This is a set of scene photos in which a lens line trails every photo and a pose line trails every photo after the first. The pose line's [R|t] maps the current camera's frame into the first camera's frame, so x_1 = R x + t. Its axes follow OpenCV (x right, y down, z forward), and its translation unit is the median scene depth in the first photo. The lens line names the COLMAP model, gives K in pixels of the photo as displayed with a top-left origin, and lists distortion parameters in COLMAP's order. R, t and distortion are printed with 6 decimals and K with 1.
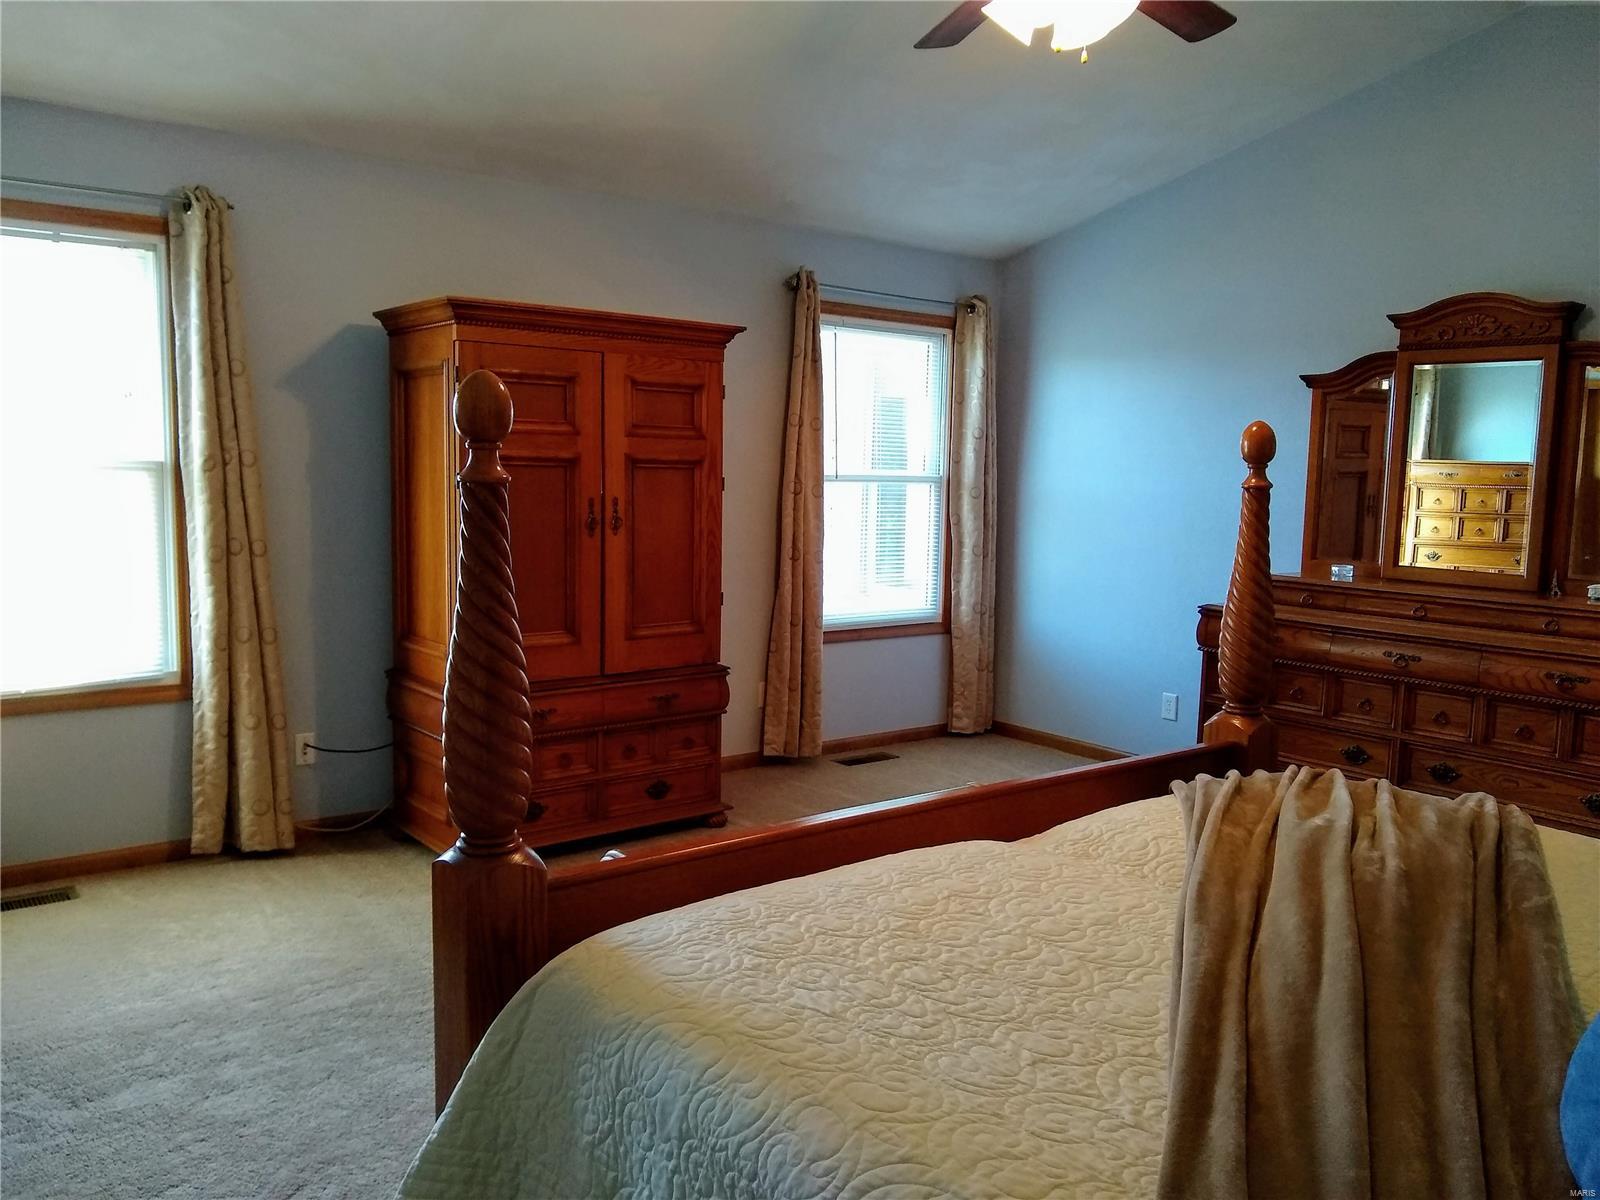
lens RADIAL K [[1255.7, 0, 807.8], [0, 1255.7, 600.9], [0, 0, 1]] dist [-0.004508, -0.001449]
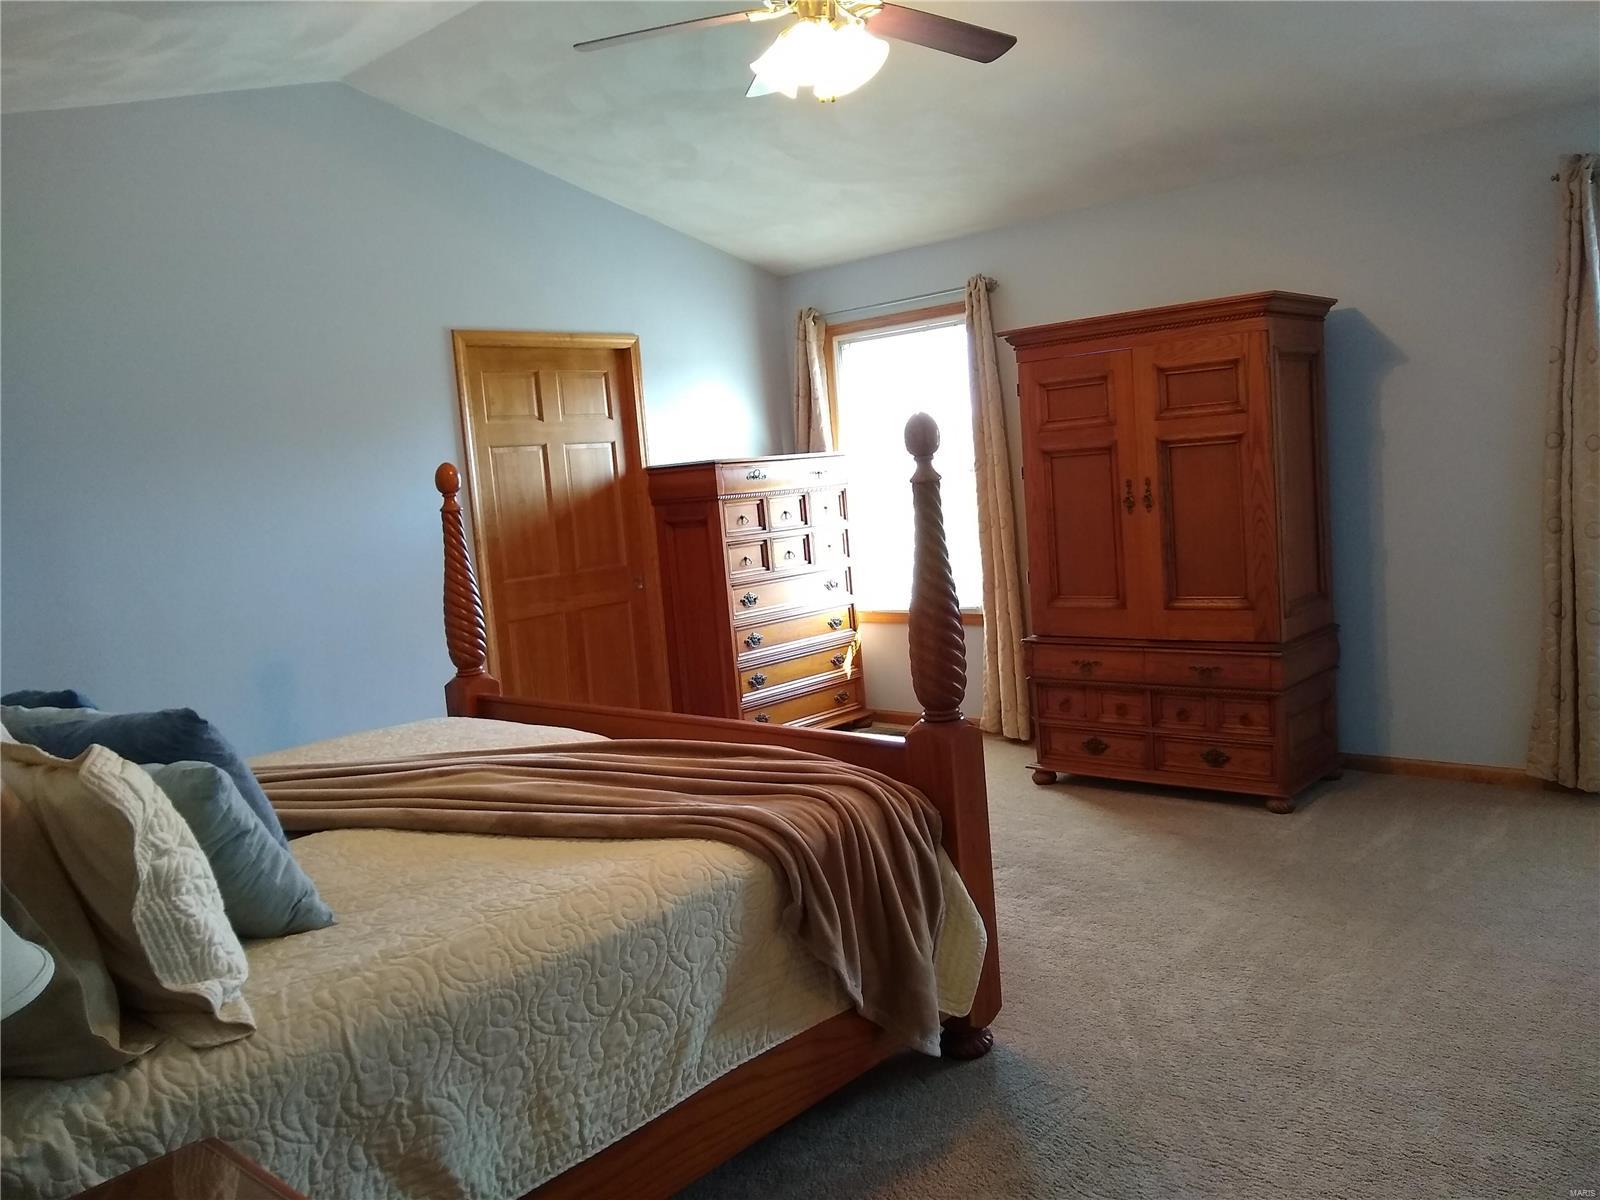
lens RADIAL K [[1255.7, 0, 807.8], [0, 1255.7, 600.9], [0, 0, 1]] dist [-0.004508, -0.001449]
pose [[0.160594, 0.072122, -0.984382, 0.880971], [-0.024086, 0.997316, 0.069140, -0.043970], [0.986727, 0.012606, 0.161900, 0.530796]]
